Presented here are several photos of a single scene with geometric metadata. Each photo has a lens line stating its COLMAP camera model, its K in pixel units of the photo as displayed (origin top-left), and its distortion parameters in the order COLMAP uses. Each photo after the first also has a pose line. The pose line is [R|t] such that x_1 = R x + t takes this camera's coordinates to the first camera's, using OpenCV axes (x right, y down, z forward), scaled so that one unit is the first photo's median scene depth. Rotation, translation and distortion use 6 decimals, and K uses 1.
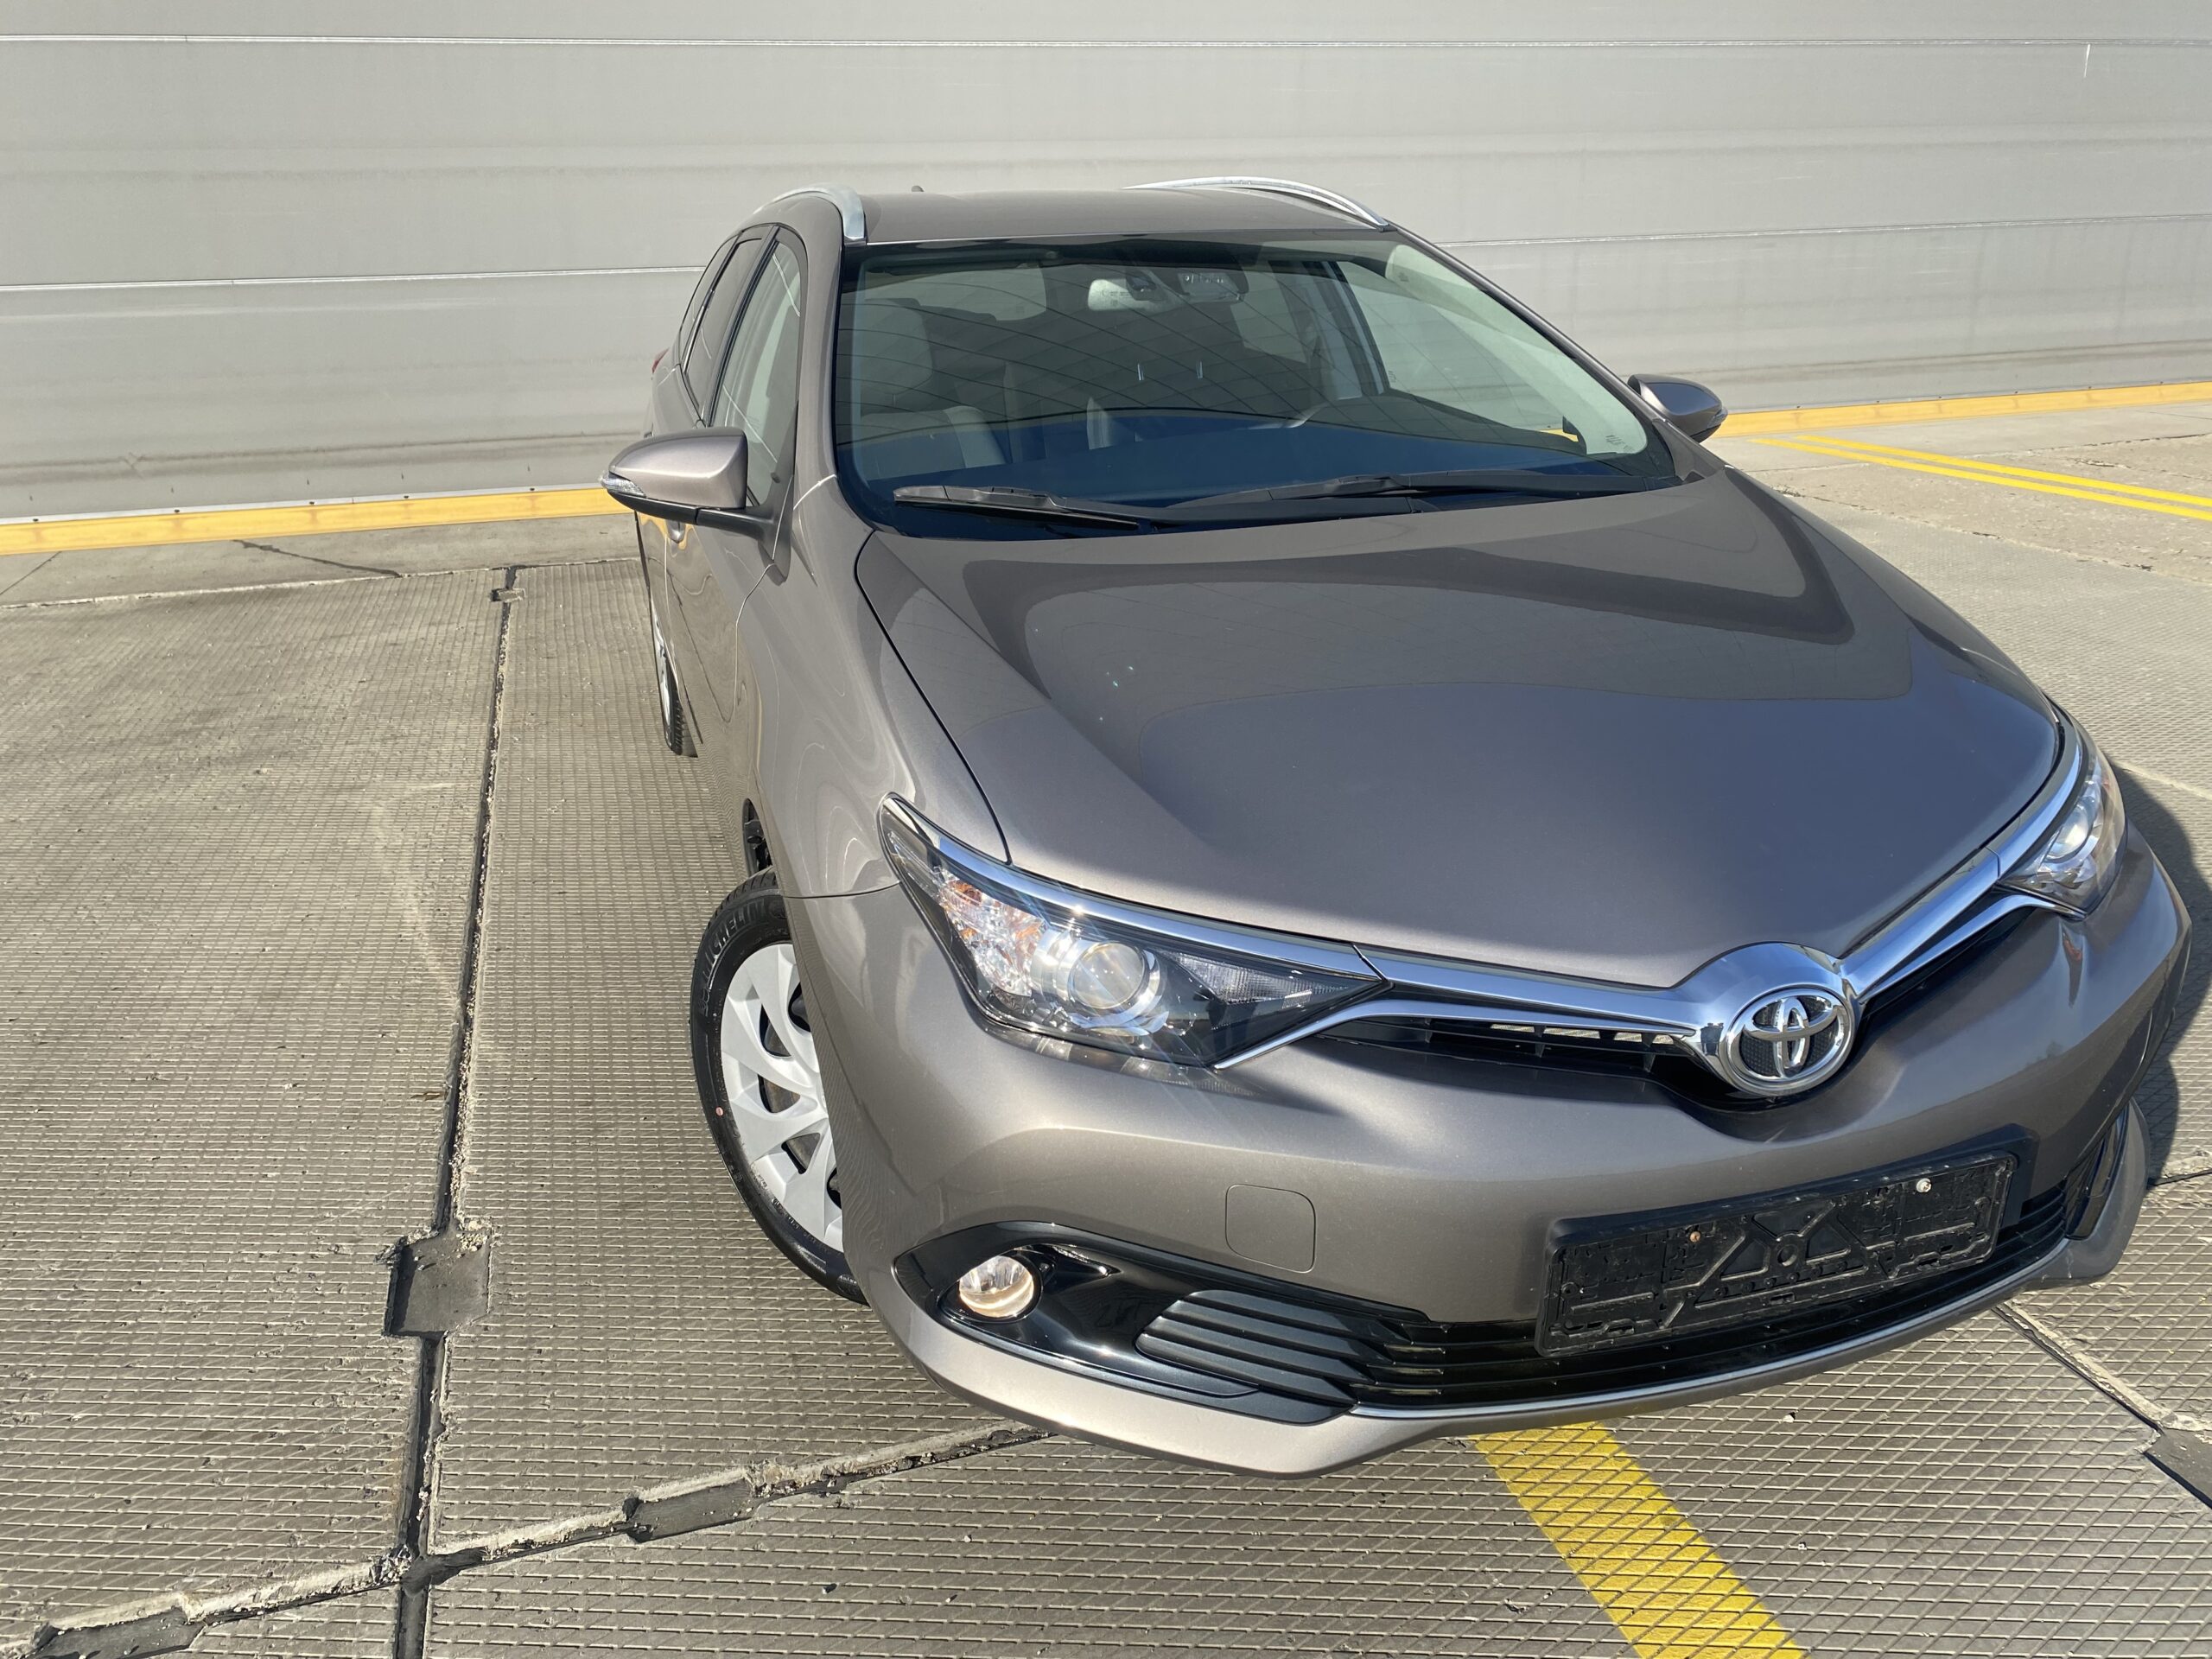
lens RADIAL K [[1691.4, 0, 1106.0], [0, 1691.4, 829.5], [0, 0, 1]] dist [-0.031885, -0.003174]
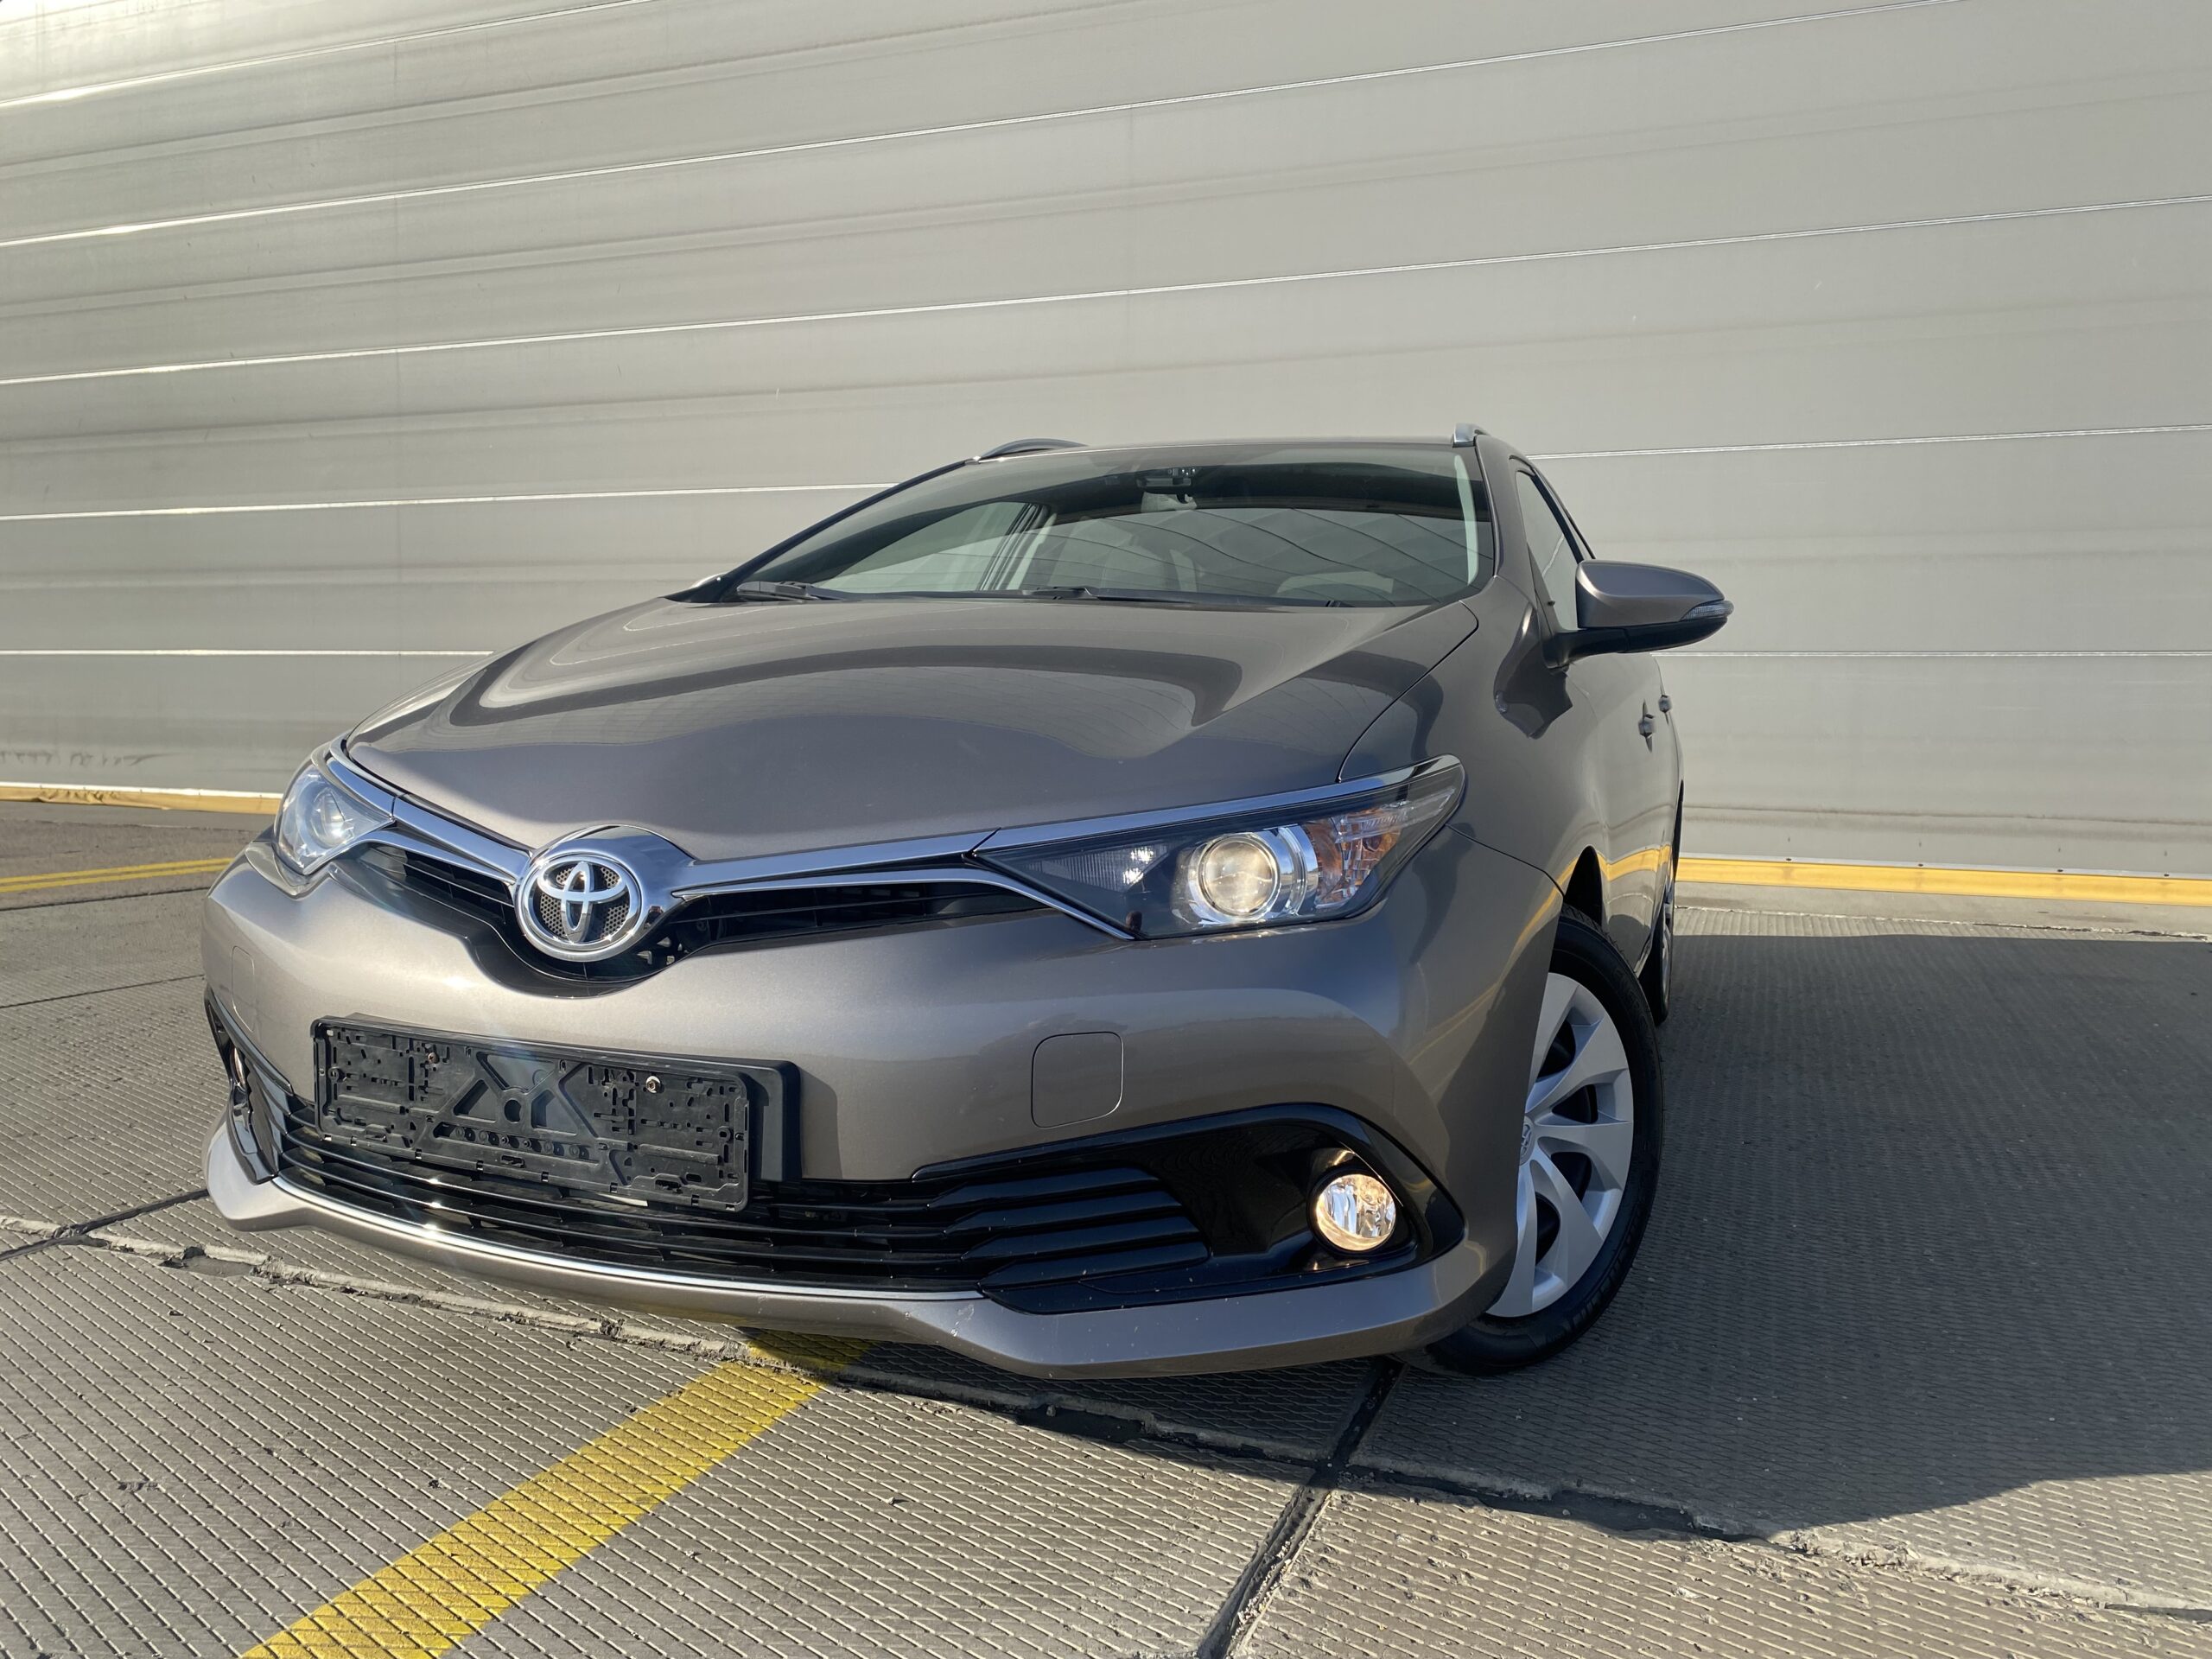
lens RADIAL K [[1691.4, 0, 1106.0], [0, 1691.4, 829.5], [0, 0, 1]] dist [-0.031885, -0.003174]
pose [[0.786485, 0.082664, -0.612053, 1.255126], [-0.240015, 0.954017, -0.179568, 0.183334], [0.569065, 0.288129, 0.770160, 0.366941]]
